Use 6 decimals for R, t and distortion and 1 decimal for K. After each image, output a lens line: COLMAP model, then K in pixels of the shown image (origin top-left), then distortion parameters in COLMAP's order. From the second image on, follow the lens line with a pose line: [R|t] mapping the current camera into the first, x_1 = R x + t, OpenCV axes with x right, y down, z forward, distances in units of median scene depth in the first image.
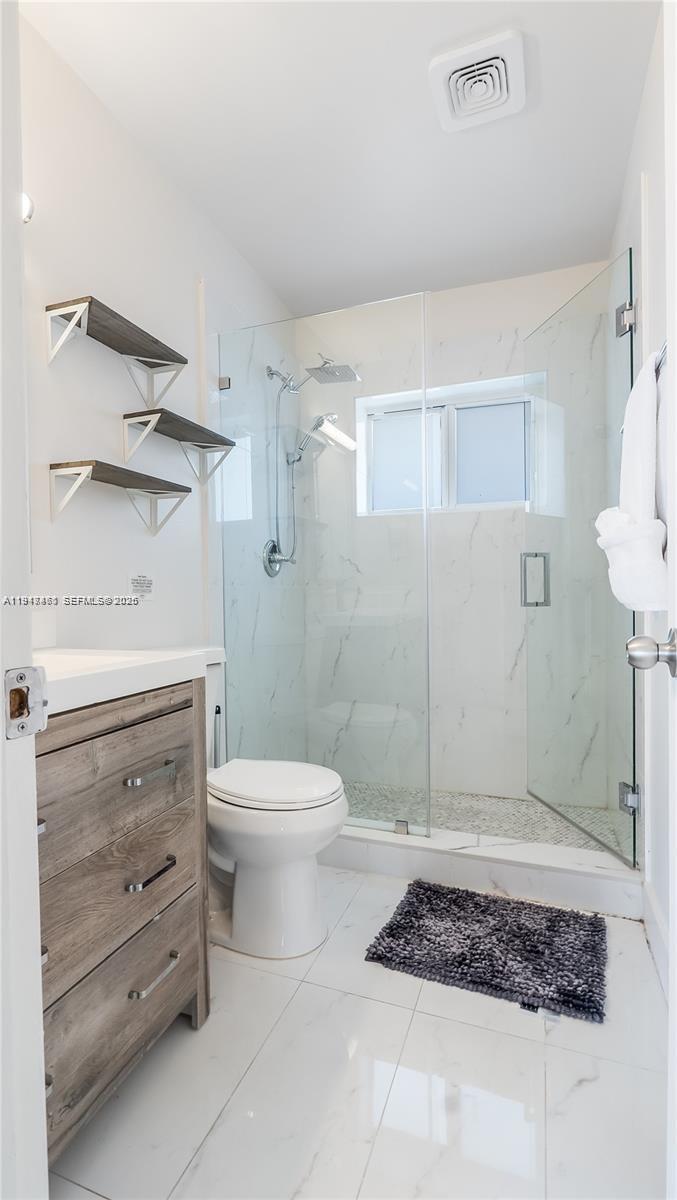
lens RADIAL K [[557.6, 0, 338.5], [0, 557.6, 600.0], [0, 0, 1]] dist [-0.003803, 0.000195]
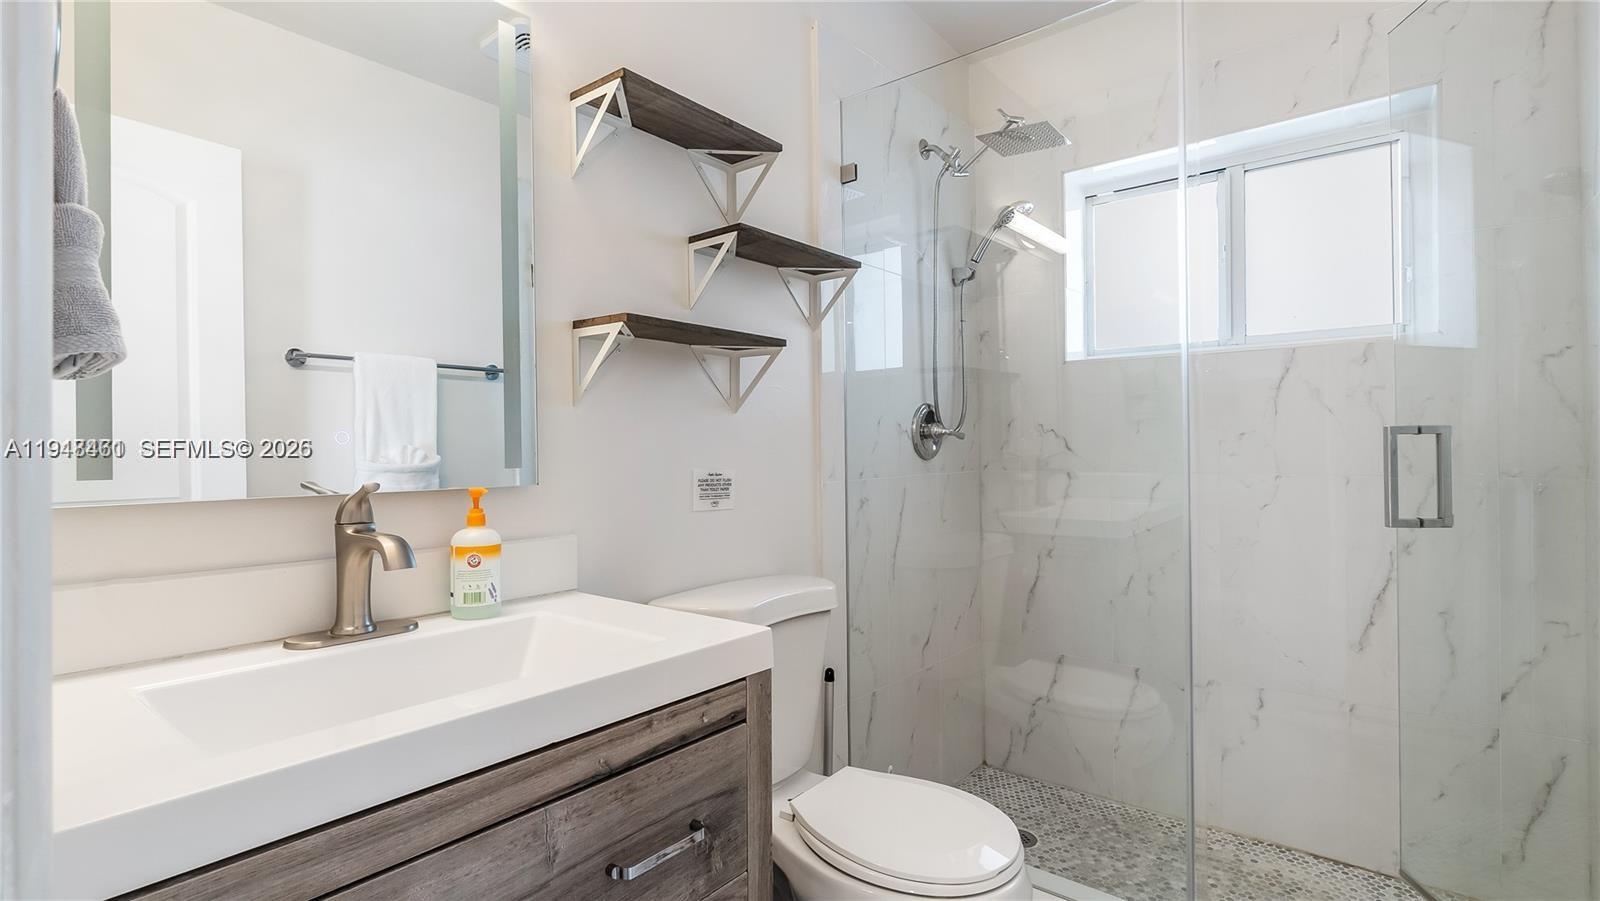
lens RADIAL K [[756.8, 0, 796.8], [0, 756.8, 446.6], [0, 0, 1]] dist [-0.002861, 0.000752]
pose [[0.946770, 0.003106, -0.321897, 0.024278], [-0.008938, 0.999822, -0.016641, -0.044464], [0.321787, 0.018632, 0.946629, 0.122218]]
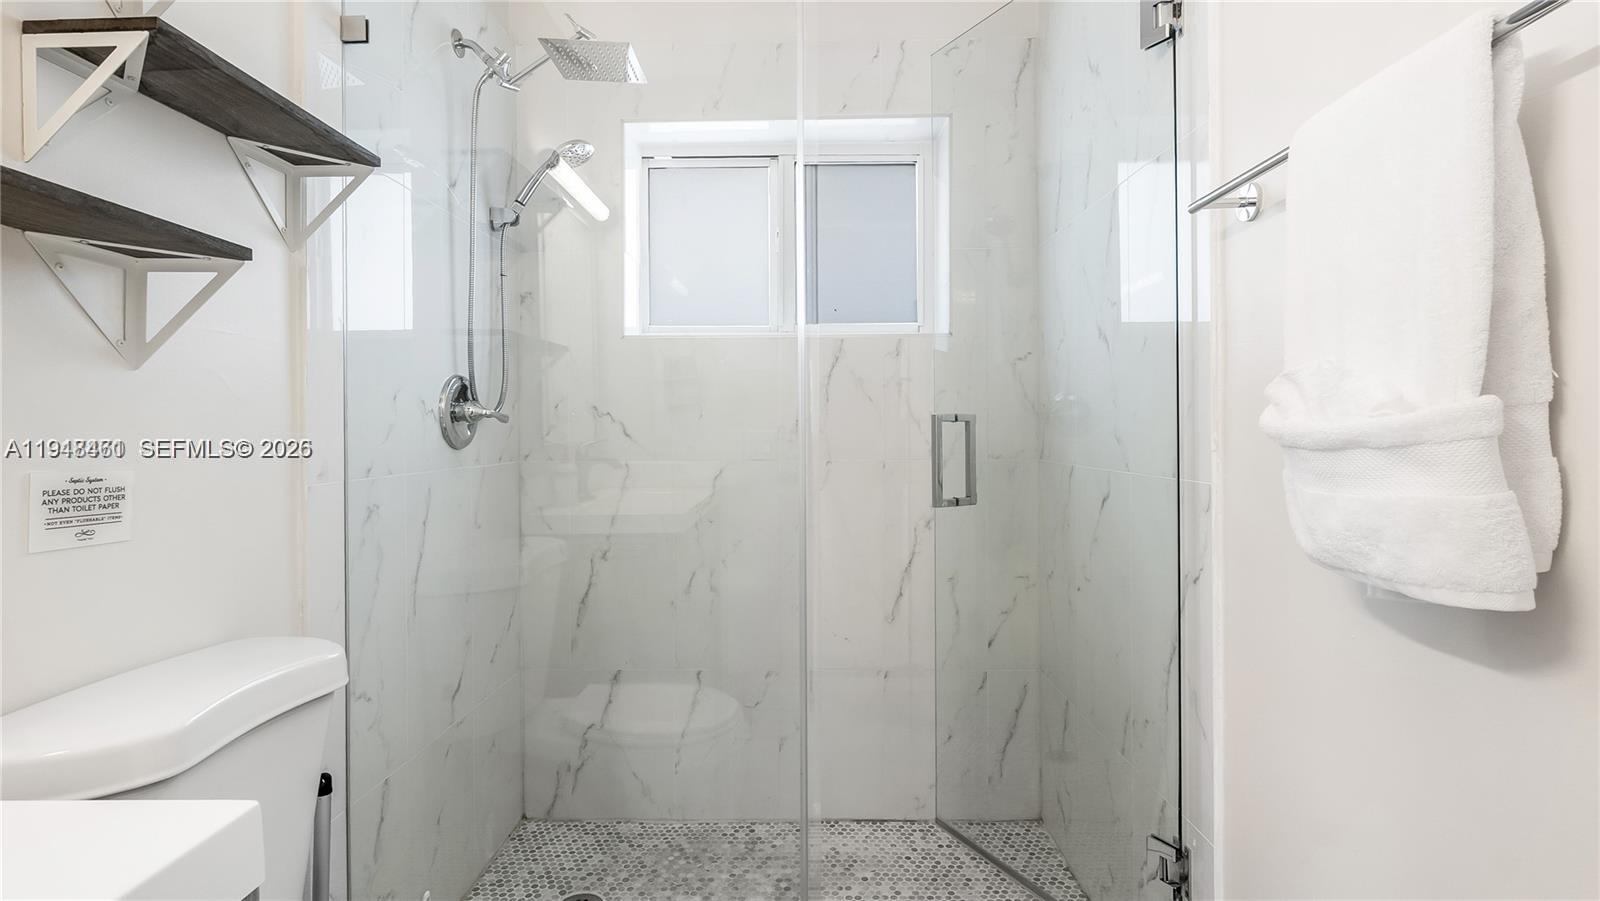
lens RADIAL K [[766.5, 0, 810.3], [0, 766.5, 429.4], [0, 0, 1]] dist [-0.003467, -0.000113]
pose [[0.943399, 0.007758, 0.331568, -0.053323], [0.000756, 0.999674, -0.025540, -0.045012], [-0.331658, 0.024346, 0.943086, 0.271535]]
